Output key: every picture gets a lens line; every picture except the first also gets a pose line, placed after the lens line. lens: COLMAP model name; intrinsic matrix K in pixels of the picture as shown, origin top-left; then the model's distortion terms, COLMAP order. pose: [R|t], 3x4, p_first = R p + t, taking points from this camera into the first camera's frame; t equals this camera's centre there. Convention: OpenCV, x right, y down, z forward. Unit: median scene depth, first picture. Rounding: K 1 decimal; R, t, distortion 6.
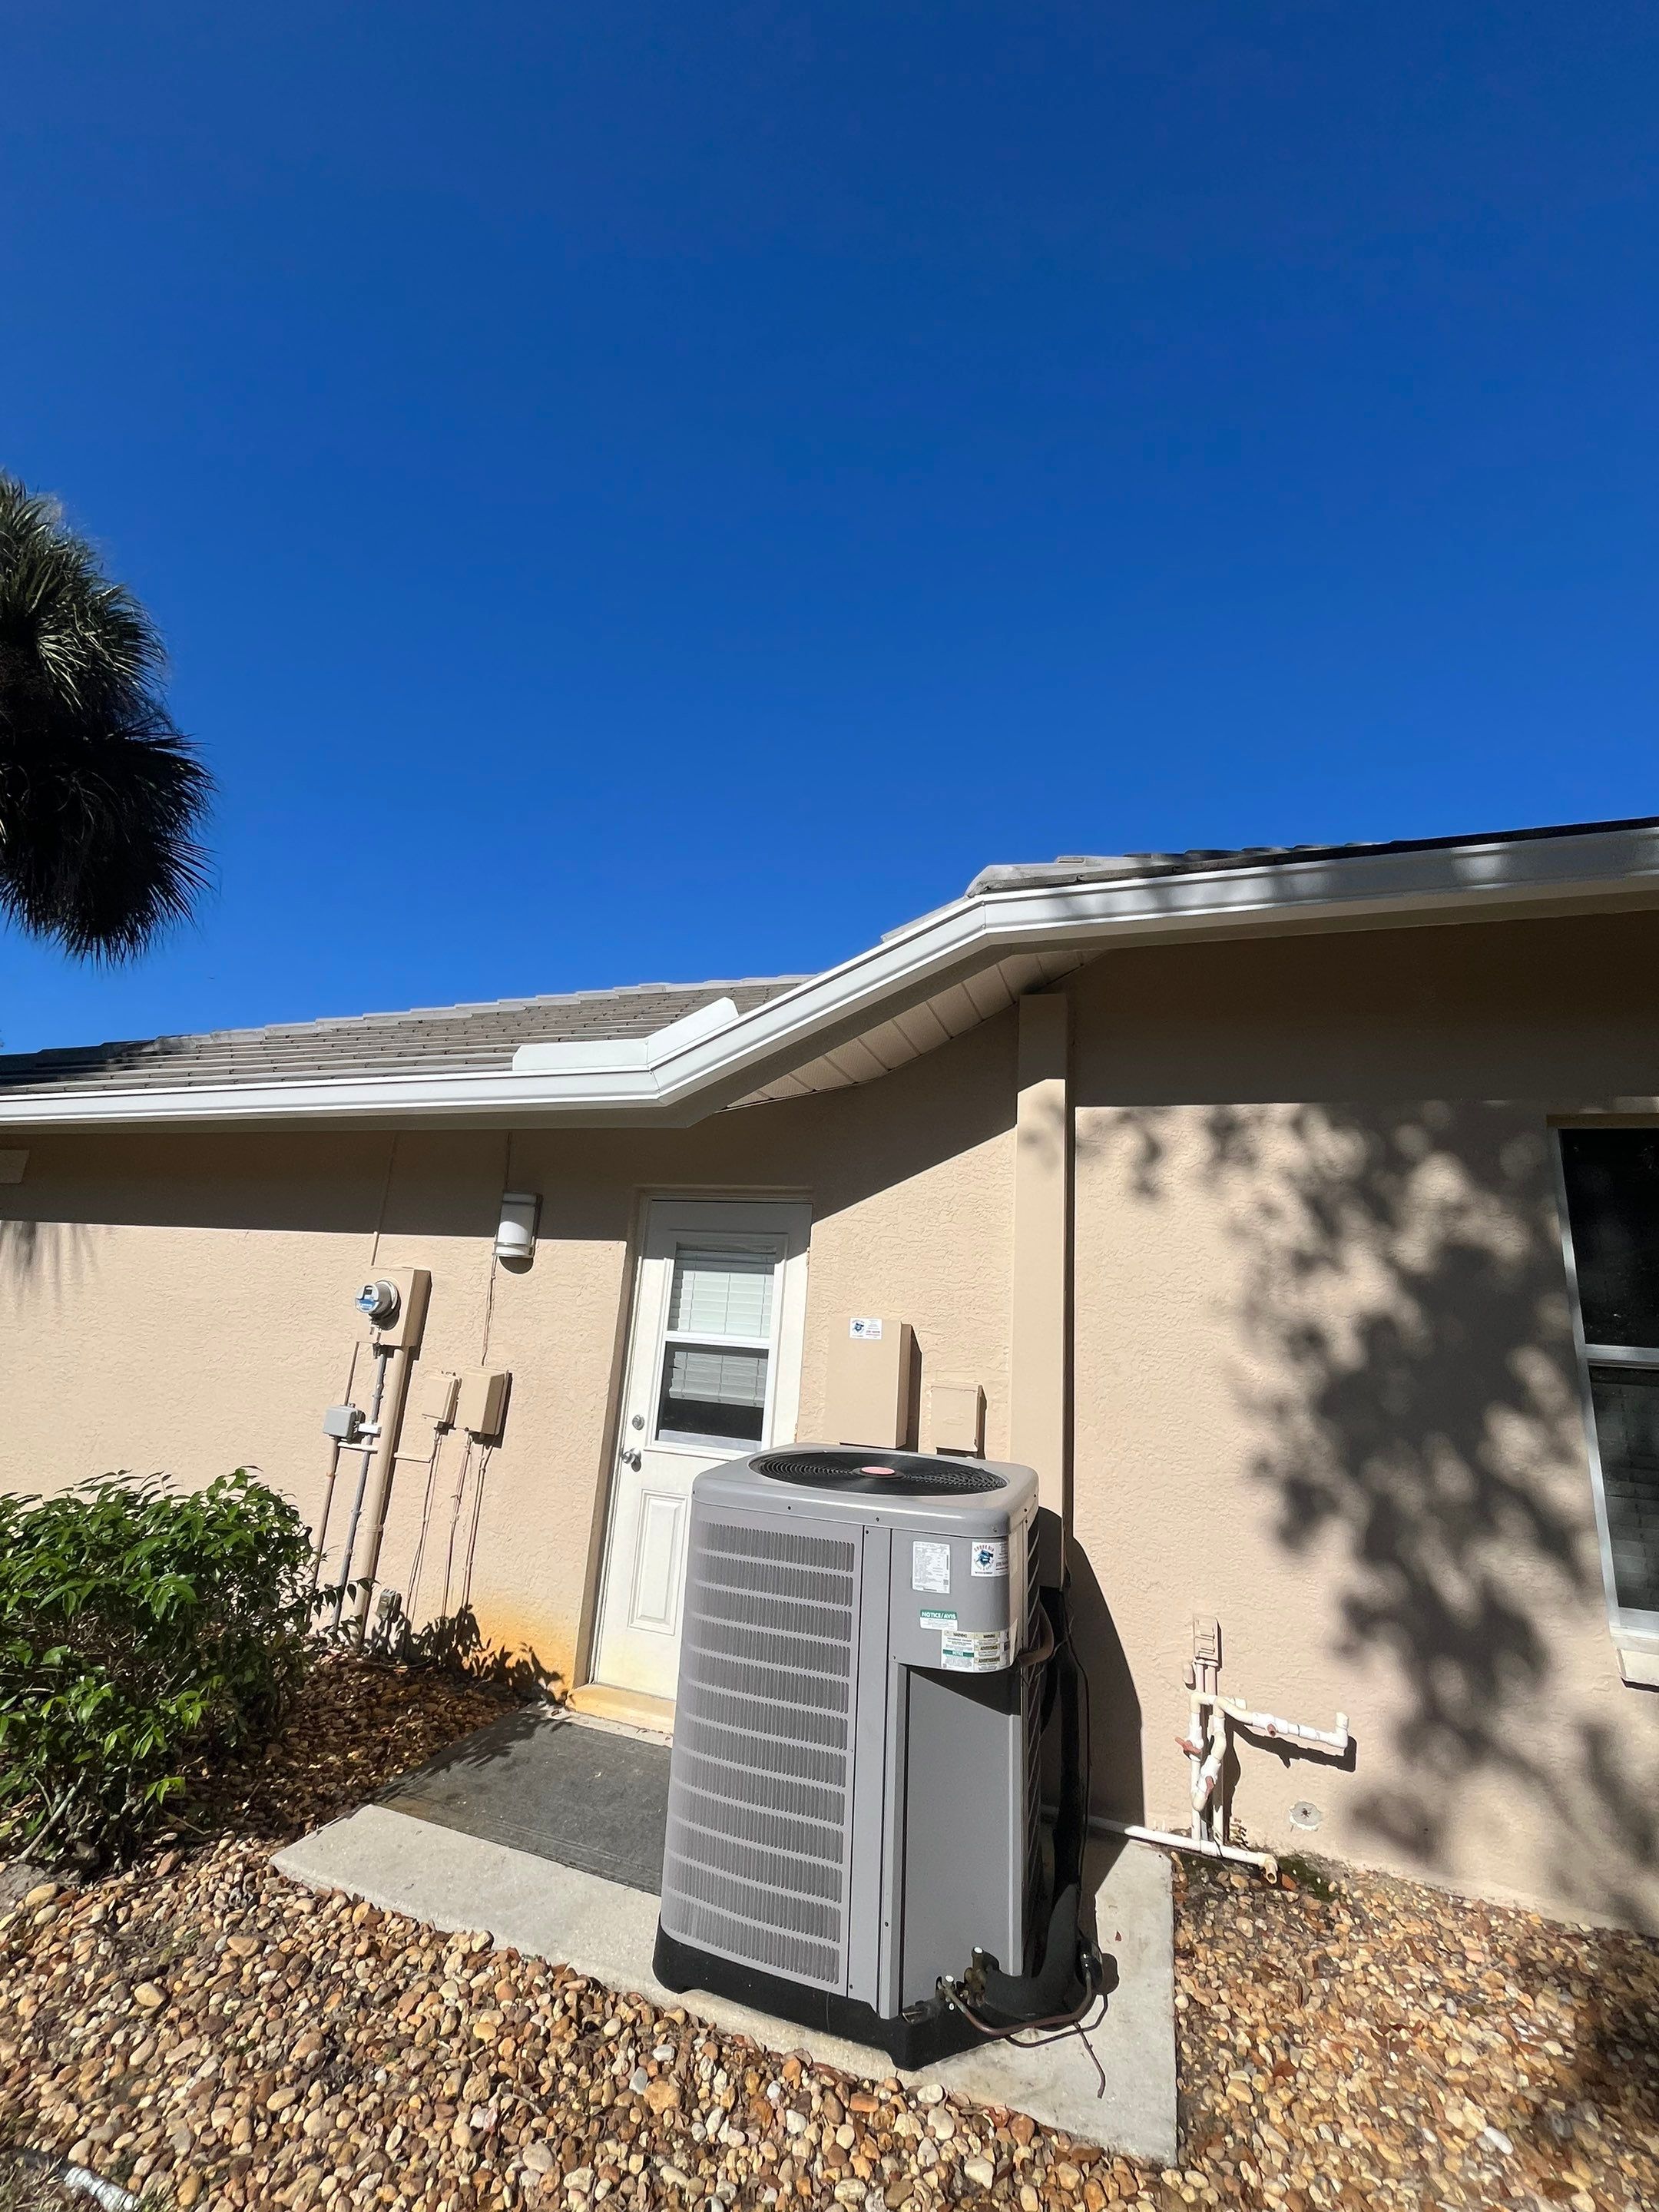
lens RADIAL K [[887.2, 0, 828.0], [0, 887.2, 1104.4], [0, 0, 1]] dist [0.000867, 0.000198]
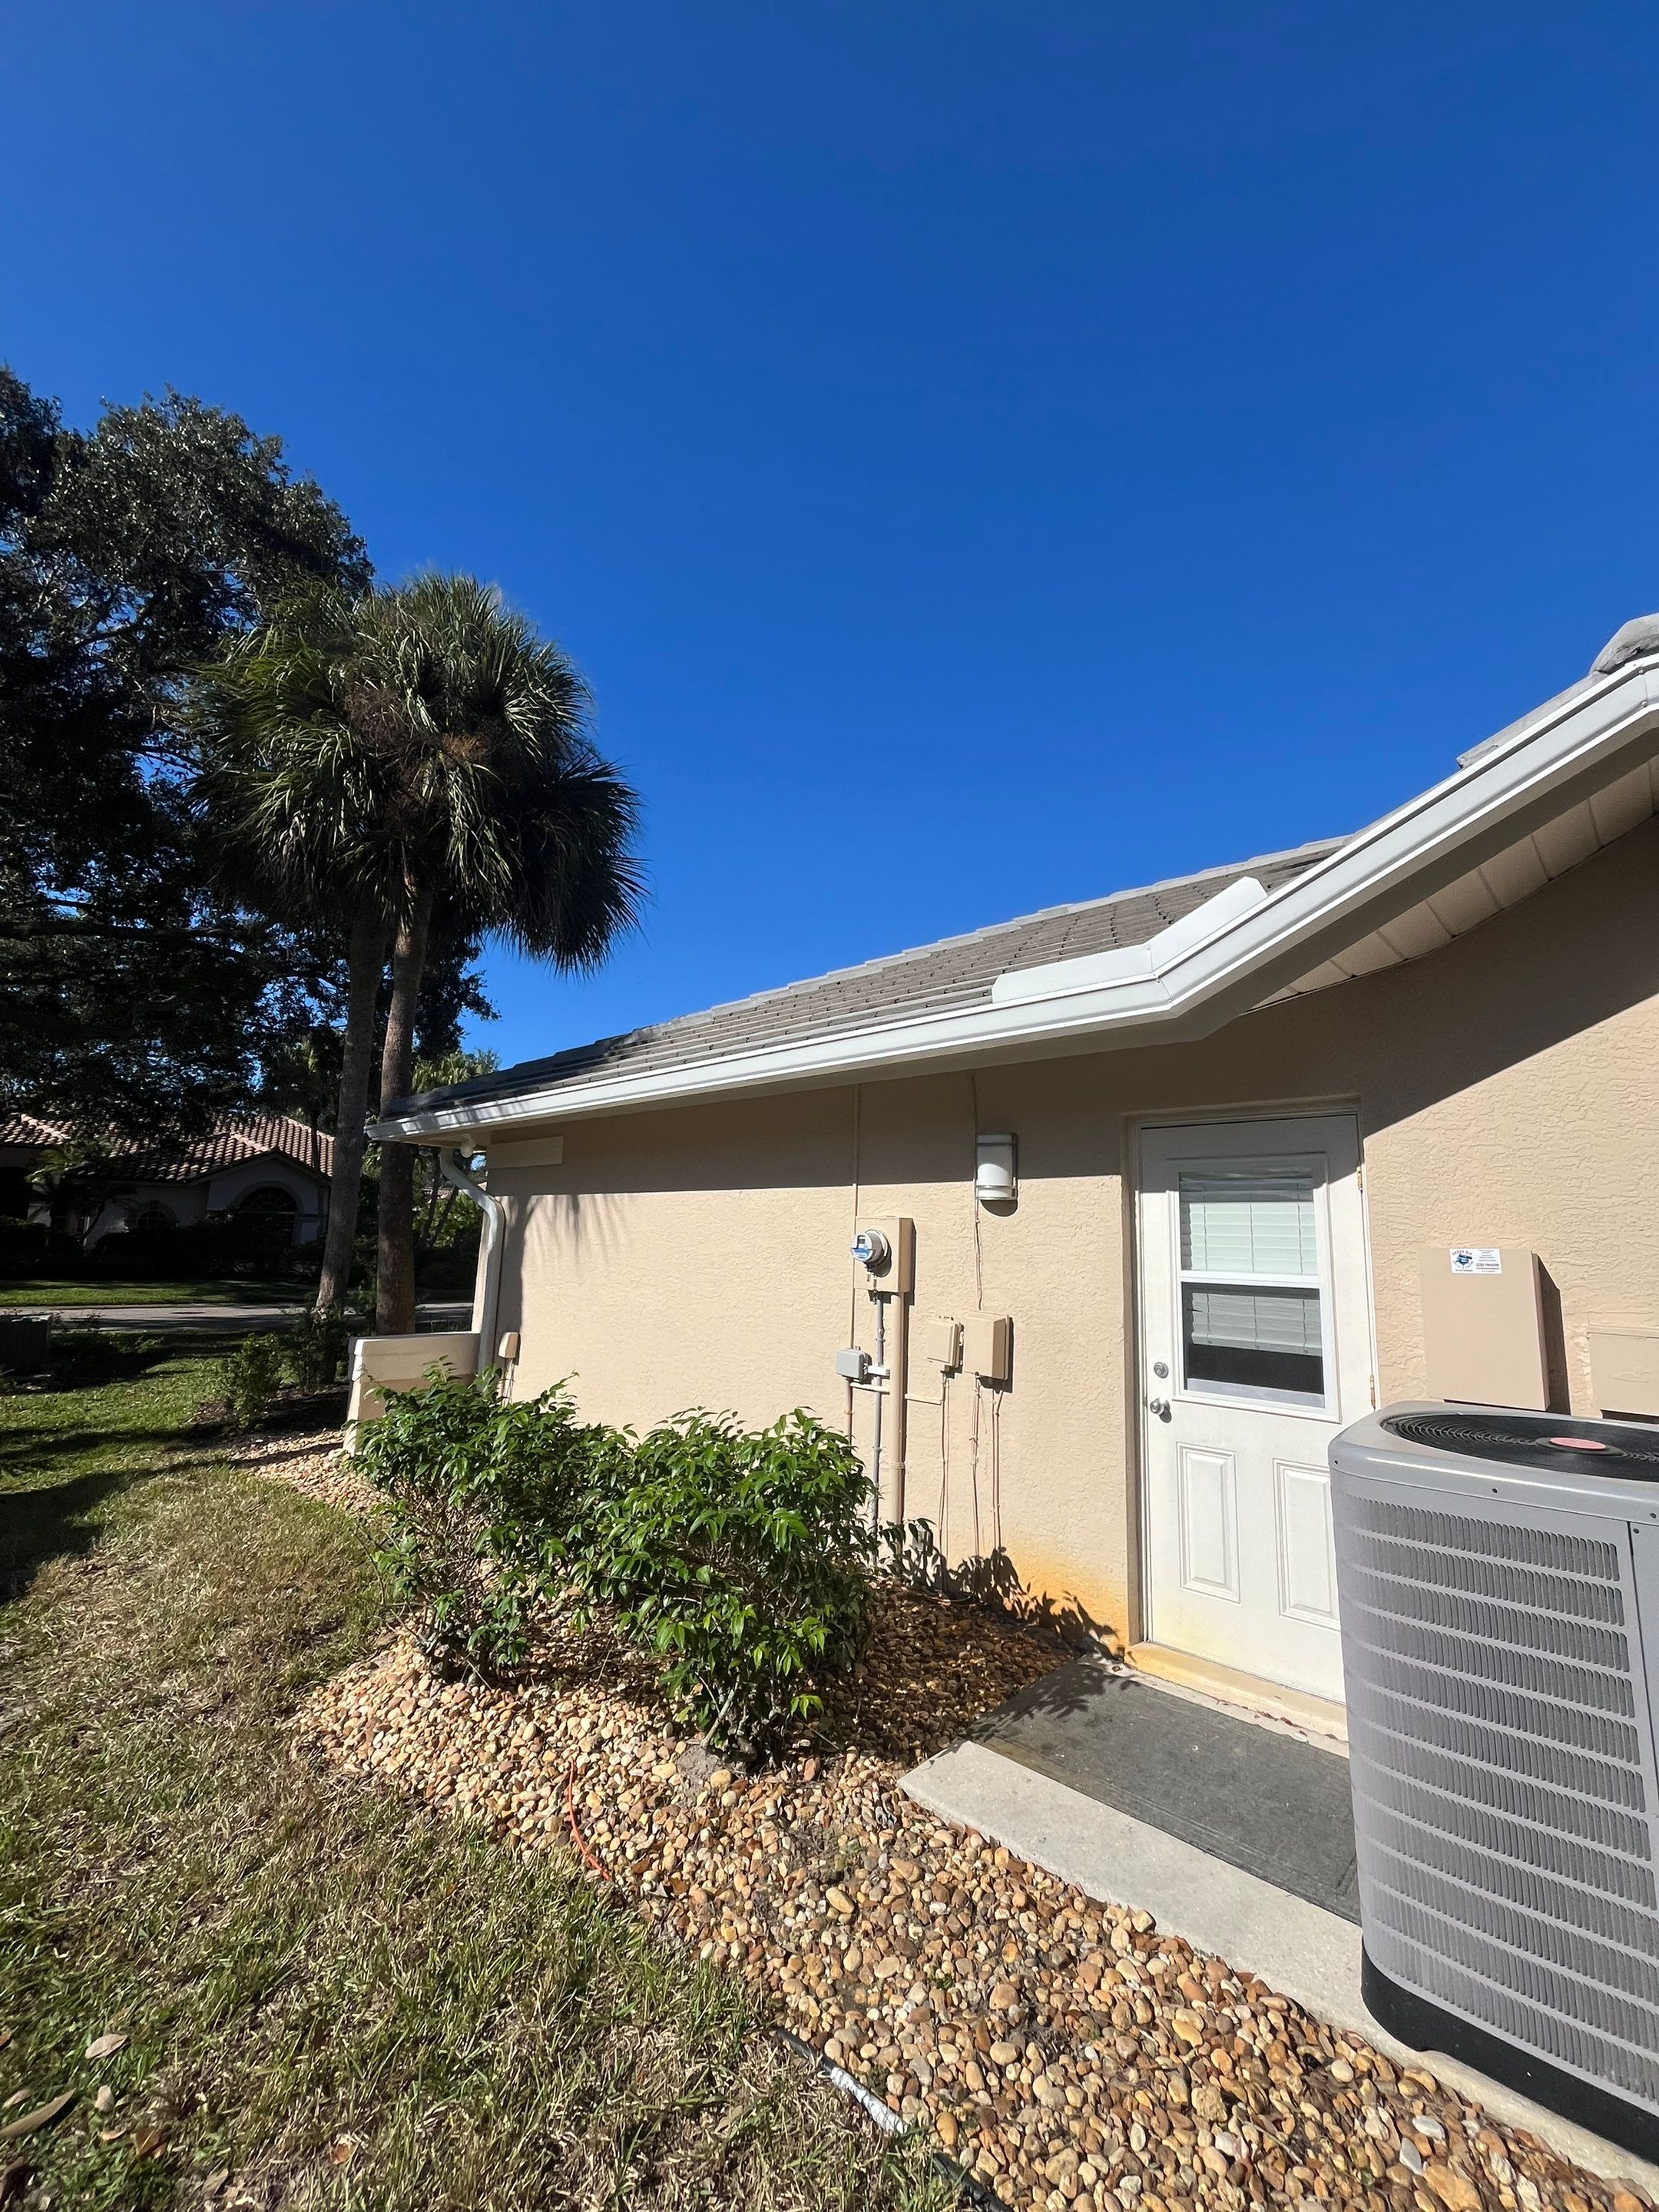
lens RADIAL K [[887.2, 0, 836.8], [0, 887.2, 1101.8], [0, 0, 1]] dist [0.000867, 0.000198]
pose [[0.919071, -0.099886, -0.381223, -0.171980], [0.123844, 0.991544, 0.038771, 0.009141], [0.374127, -0.082845, 0.923670, 0.063174]]
